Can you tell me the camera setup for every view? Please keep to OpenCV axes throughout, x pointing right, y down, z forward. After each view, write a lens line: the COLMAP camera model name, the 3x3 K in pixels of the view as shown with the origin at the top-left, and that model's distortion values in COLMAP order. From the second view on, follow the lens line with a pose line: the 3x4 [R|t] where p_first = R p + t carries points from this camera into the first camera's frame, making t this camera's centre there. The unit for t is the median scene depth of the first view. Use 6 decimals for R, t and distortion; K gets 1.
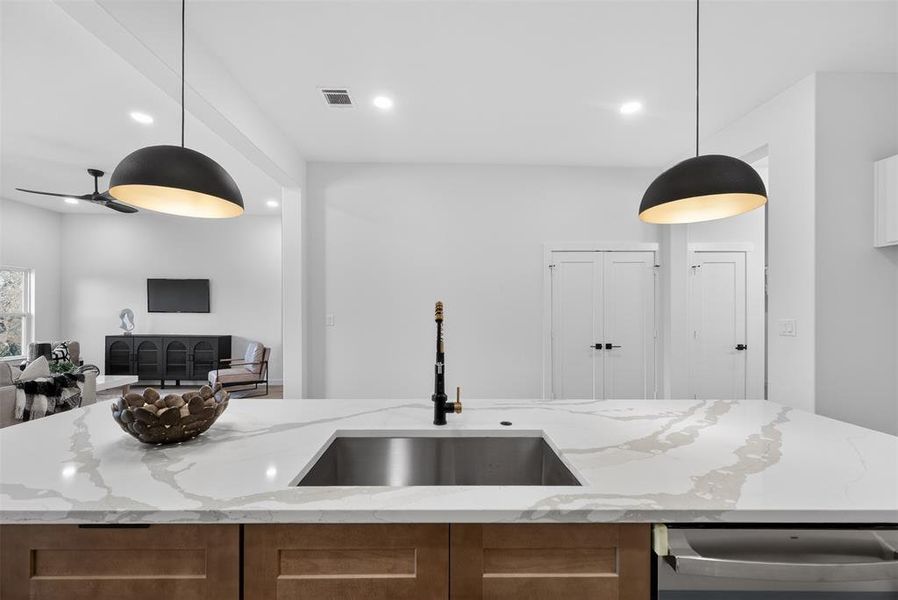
lens RADIAL K [[358.5, 0, 444.7], [0, 358.5, 308.8], [0, 0, 1]] dist [-0.002997, -0.000185]
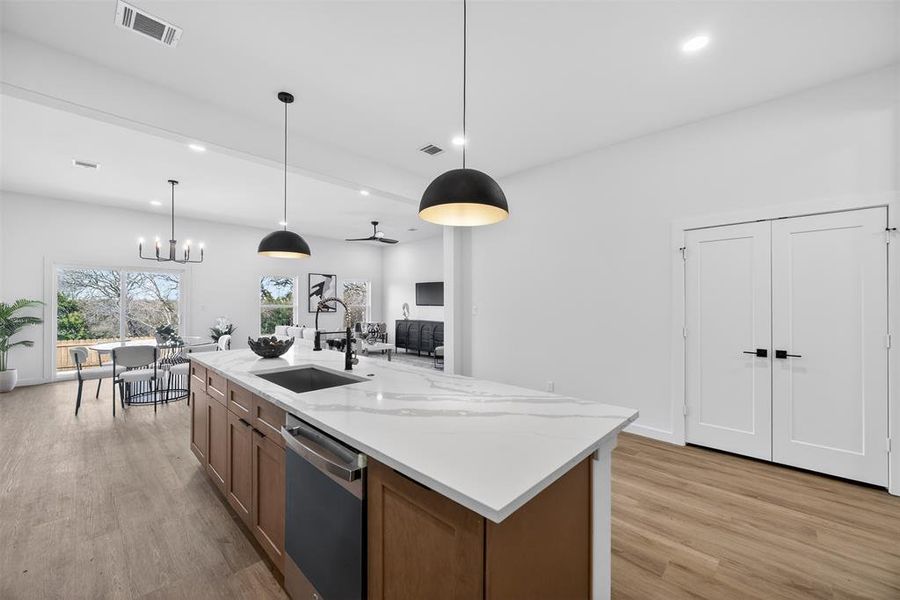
lens RADIAL K [[355.2, 0, 446.8], [0, 355.2, 304.3], [0, 0, 1]] dist [-0.002161, 0.000075]
pose [[0.707436, 0.000111, -0.706778, 0.345400], [0.002747, 0.999992, 0.002906, 0.002131], [0.706772, -0.003997, 0.707430, 0.033317]]
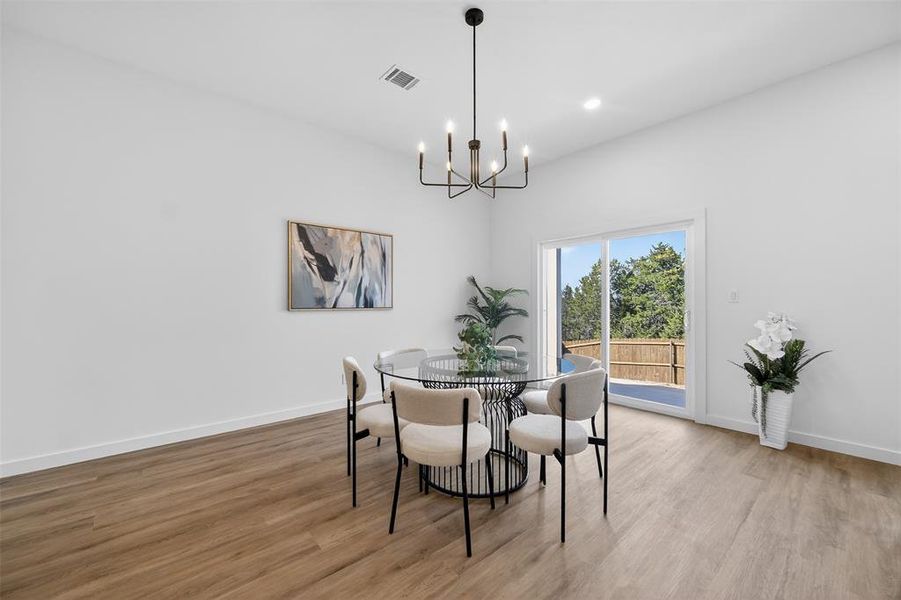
lens RADIAL K [[355.6, 0, 447.3], [0, 355.6, 304.3], [0, 0, 1]] dist [-0.002161, 0.000075]
pose [[-0.752393, 0.002261, -0.658710, -0.419516], [0.001856, 0.999997, 0.001313, 0.024750], [0.658712, -0.000235, -0.752396, 0.433905]]
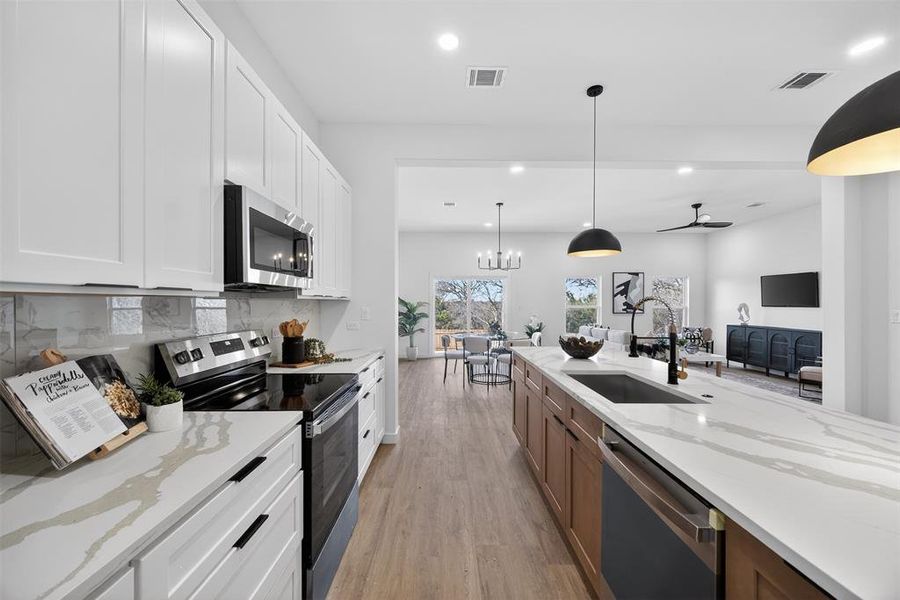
lens RADIAL K [[355.2, 0, 446.8], [0, 355.2, 304.3], [0, 0, 1]] dist [-0.002161, 0.000075]
pose [[-0.015153, -0.000863, -0.999885, 0.318138], [0.002172, 0.999997, -0.000896, 0.002436], [0.999883, -0.002185, -0.015151, 0.032921]]
